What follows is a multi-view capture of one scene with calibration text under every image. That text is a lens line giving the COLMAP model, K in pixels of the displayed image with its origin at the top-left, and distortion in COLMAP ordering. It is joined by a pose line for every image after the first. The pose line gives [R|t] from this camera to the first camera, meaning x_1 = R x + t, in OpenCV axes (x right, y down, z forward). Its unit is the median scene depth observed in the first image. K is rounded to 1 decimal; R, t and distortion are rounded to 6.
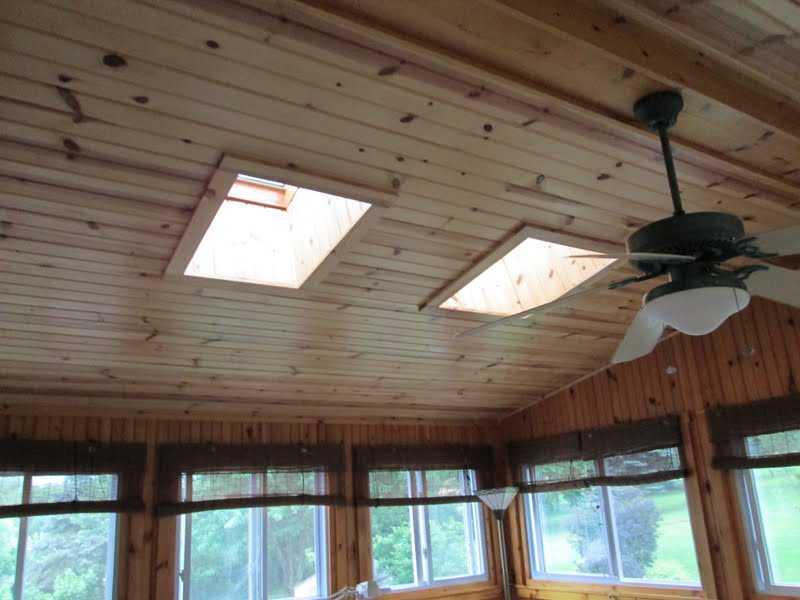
lens RADIAL K [[673.5, 0, 400.0], [0, 673.5, 300.0], [0, 0, 1]] dist [-0.052164, 0.028636]
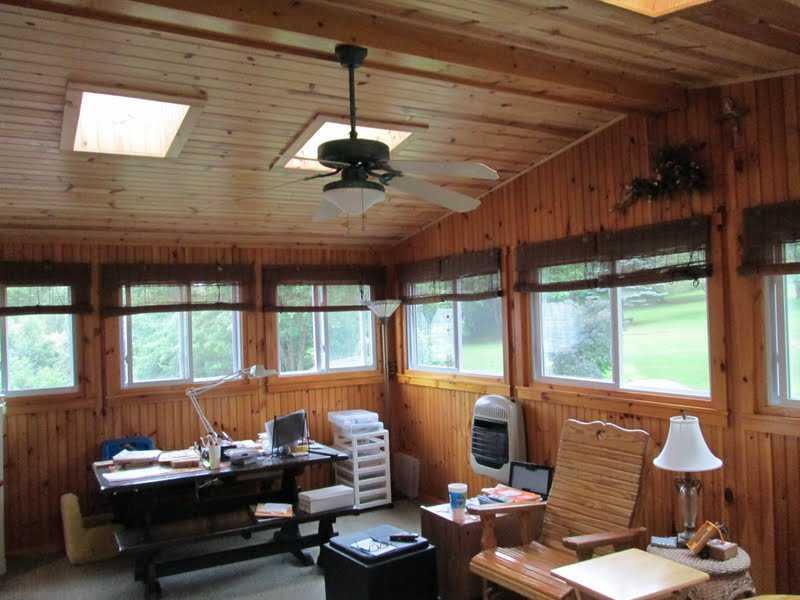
lens RADIAL K [[673.5, 0, 400.0], [0, 673.5, 300.0], [0, 0, 1]] dist [-0.052164, 0.028636]
pose [[0.999512, 0.019364, -0.024498, 0.239096], [-0.011815, 0.960701, 0.277335, -0.079113], [0.028906, -0.276911, 0.960461, -0.237299]]
